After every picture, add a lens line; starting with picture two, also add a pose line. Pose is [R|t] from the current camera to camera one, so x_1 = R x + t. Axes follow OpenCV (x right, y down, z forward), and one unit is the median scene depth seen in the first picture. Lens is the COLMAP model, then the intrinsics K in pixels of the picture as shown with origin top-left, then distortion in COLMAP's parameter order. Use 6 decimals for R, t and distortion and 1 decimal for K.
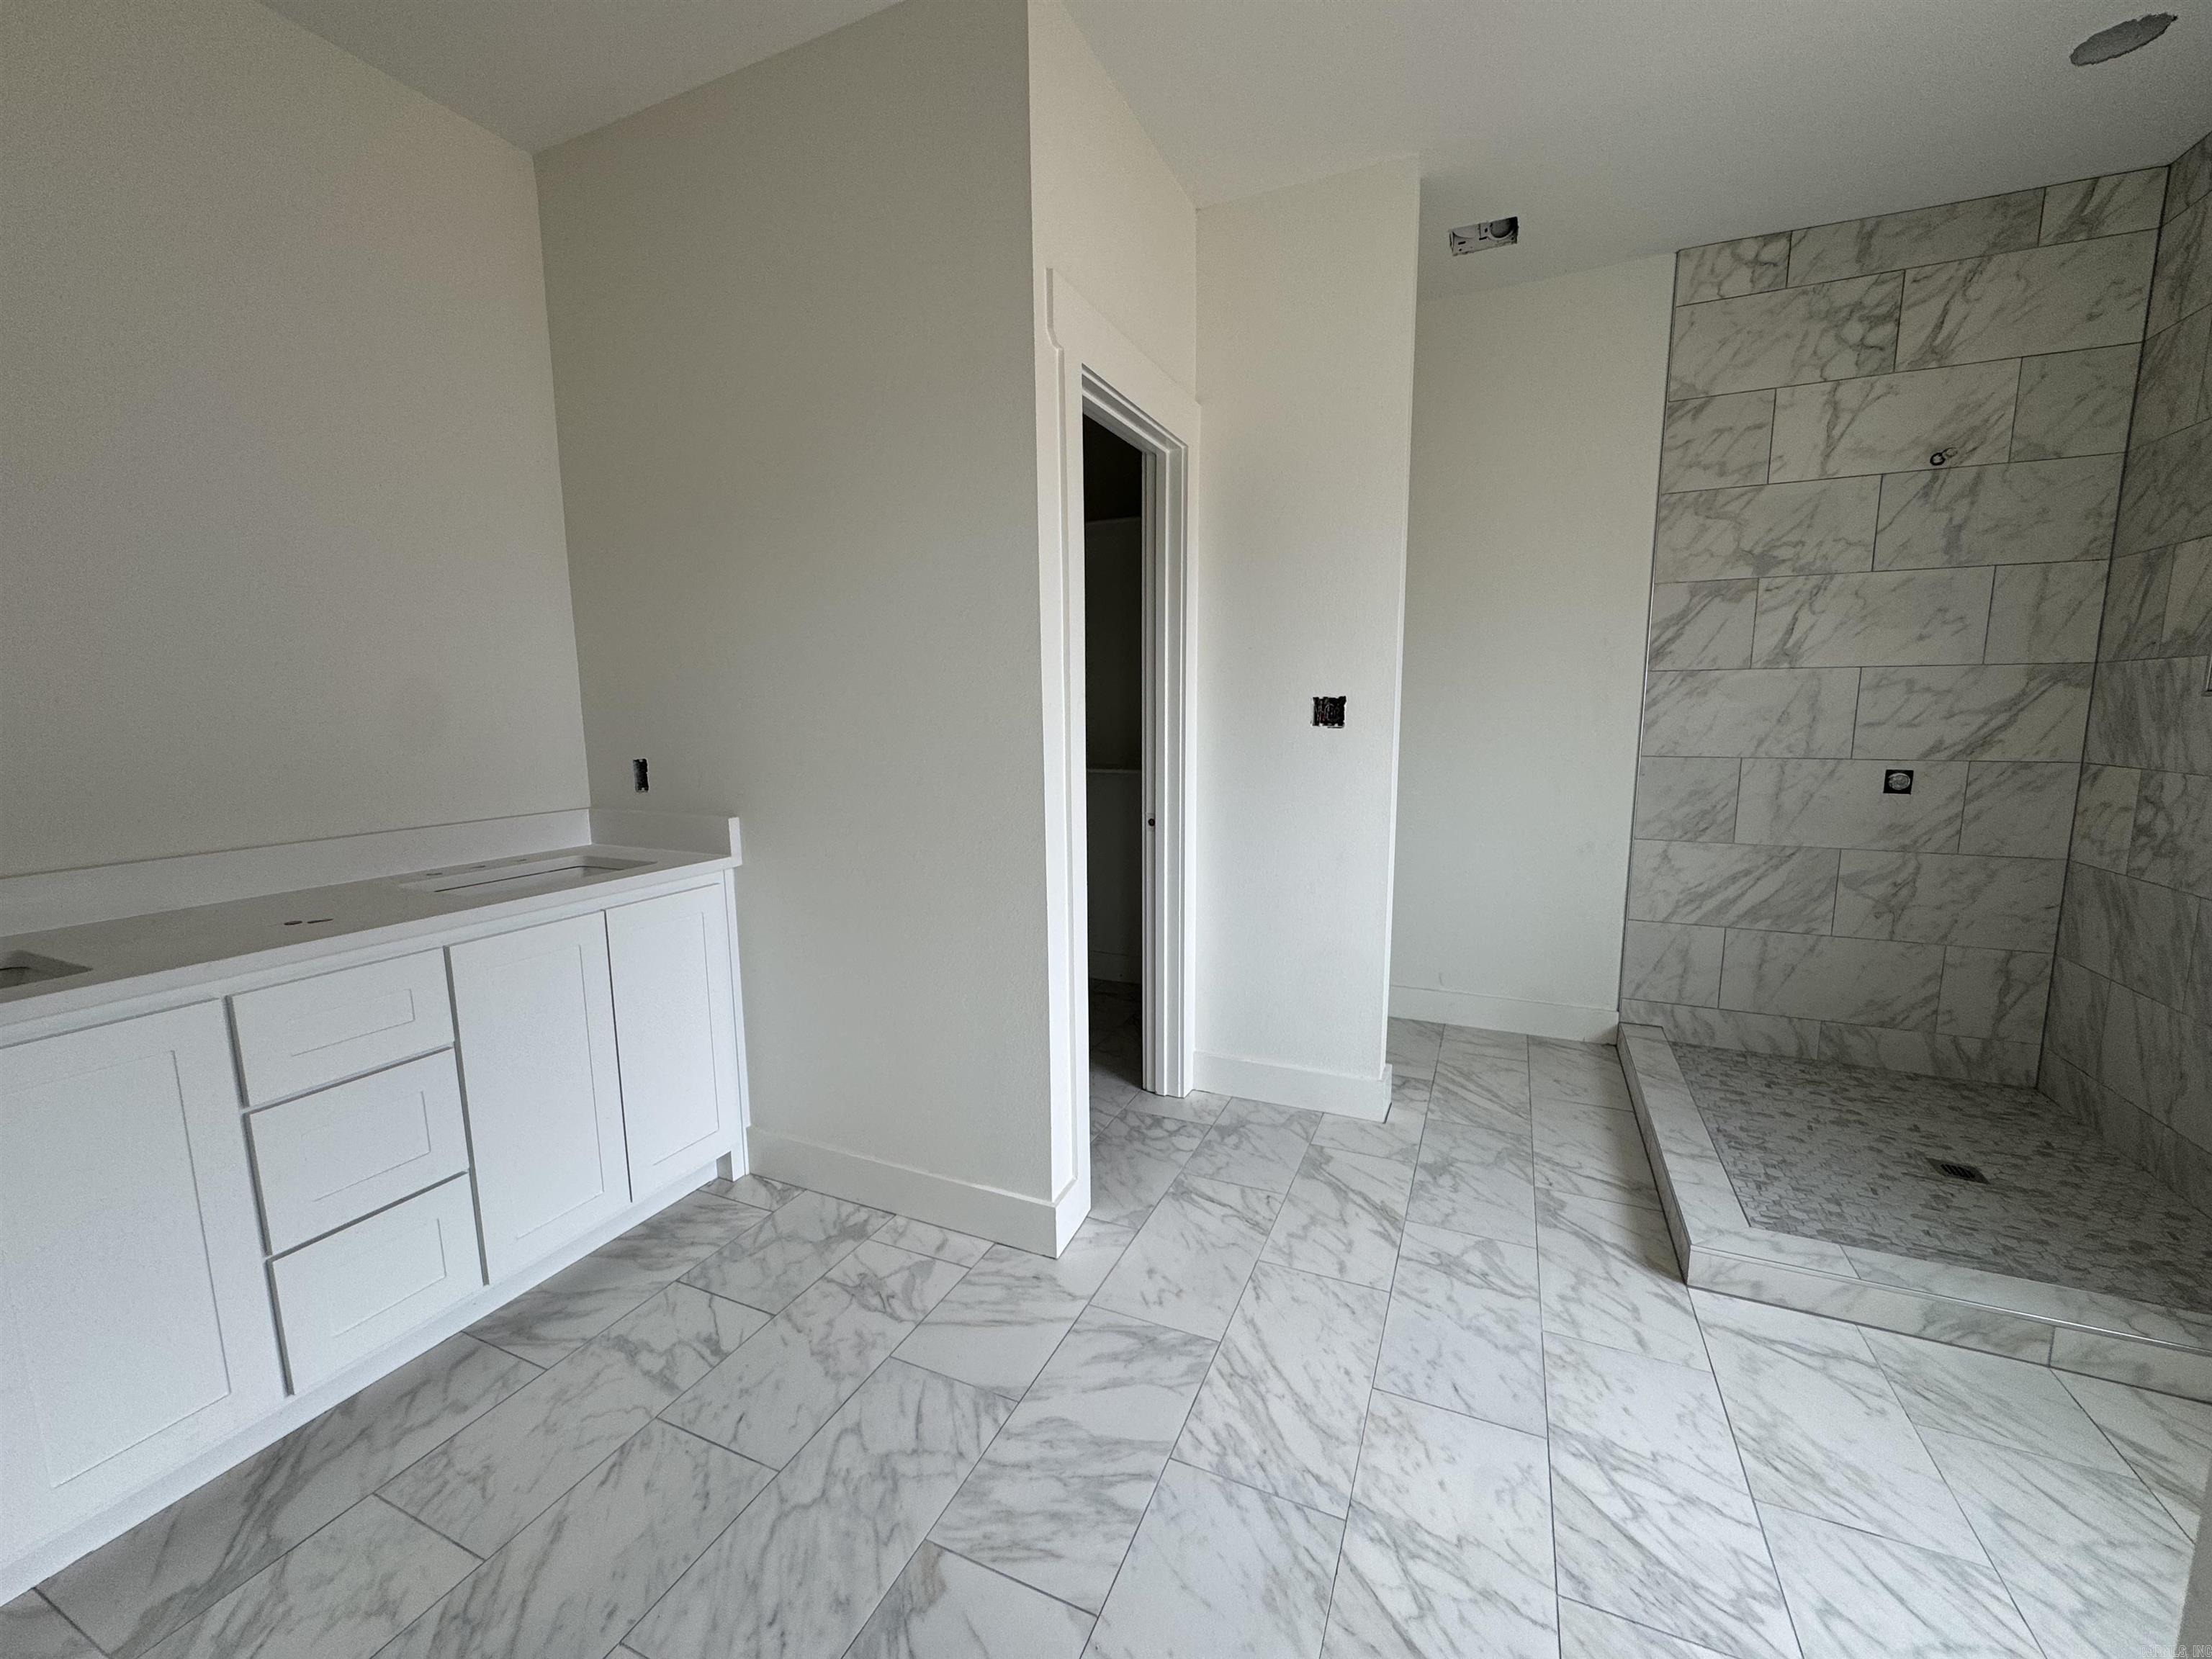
lens RADIAL K [[885.6, 0, 1106.0], [0, 885.6, 829.5], [0, 0, 1]] dist [-0.003394, 0.000558]
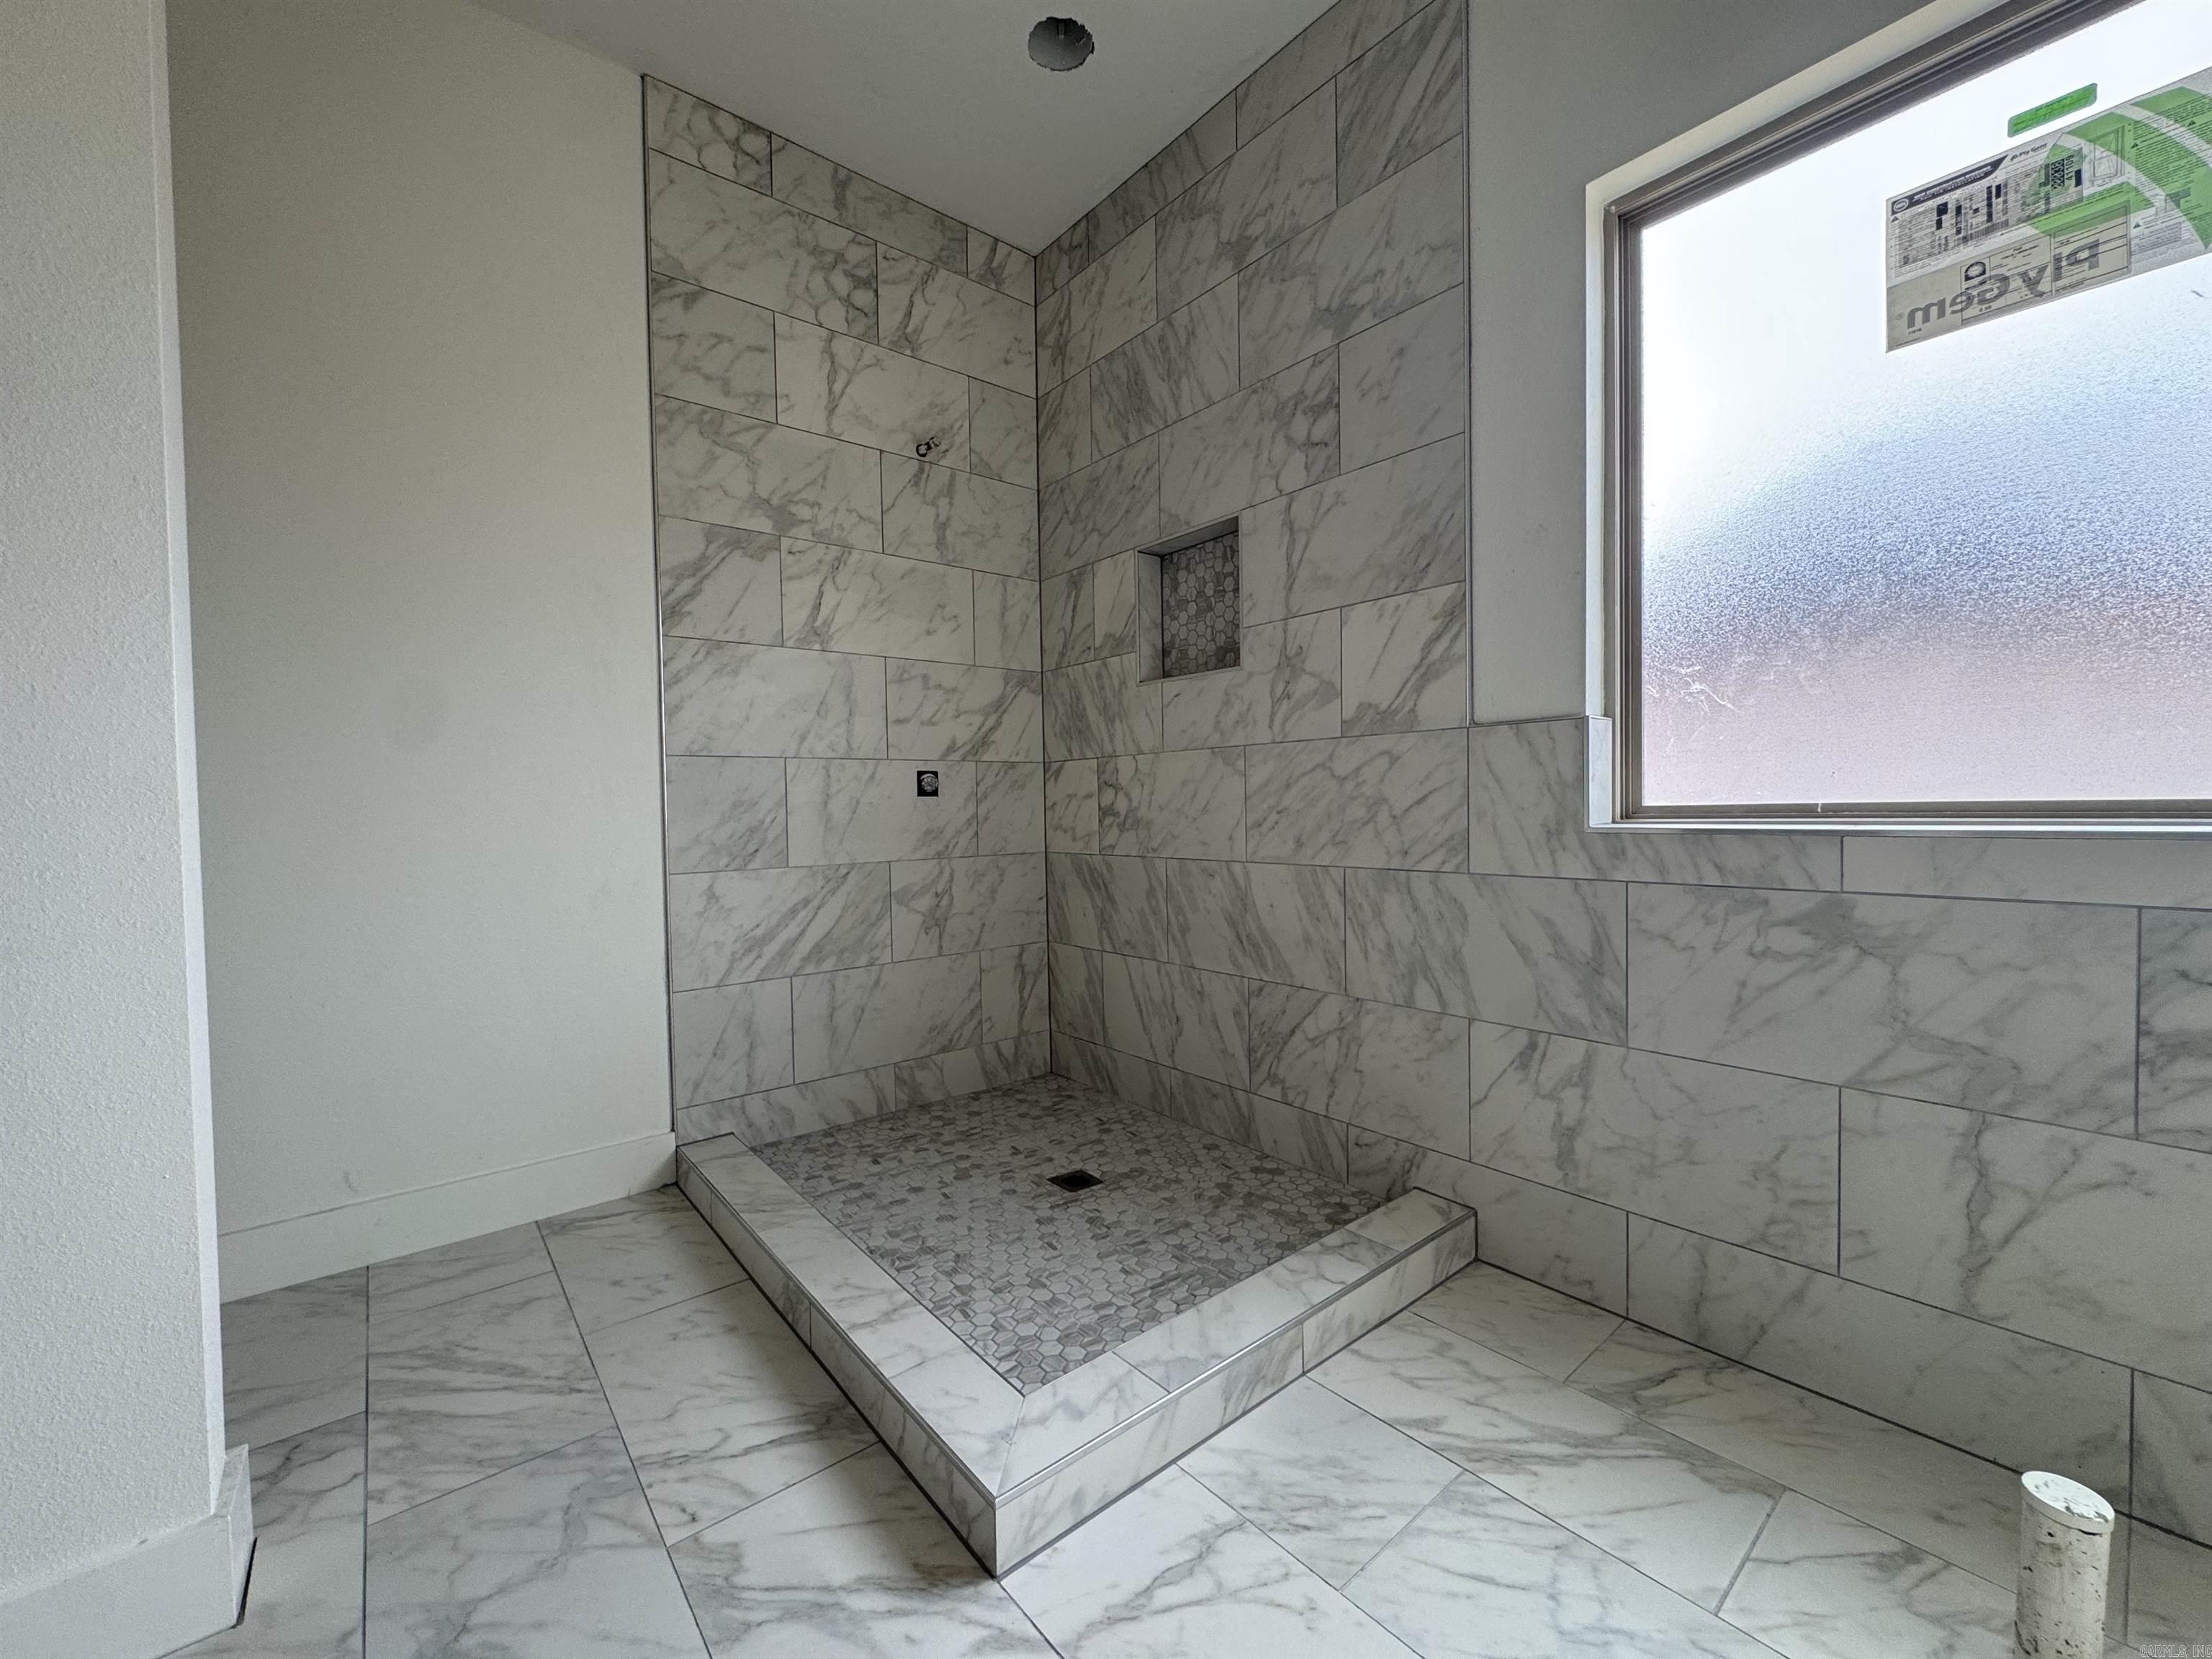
lens RADIAL K [[885.6, 0, 1106.0], [0, 885.6, 829.5], [0, 0, 1]] dist [-0.003394, 0.000558]
pose [[0.438323, -0.024760, 0.898476, 0.140898], [0.140053, 0.989292, -0.041063, 0.059338], [-0.887839, 0.143833, 0.437097, 0.438293]]
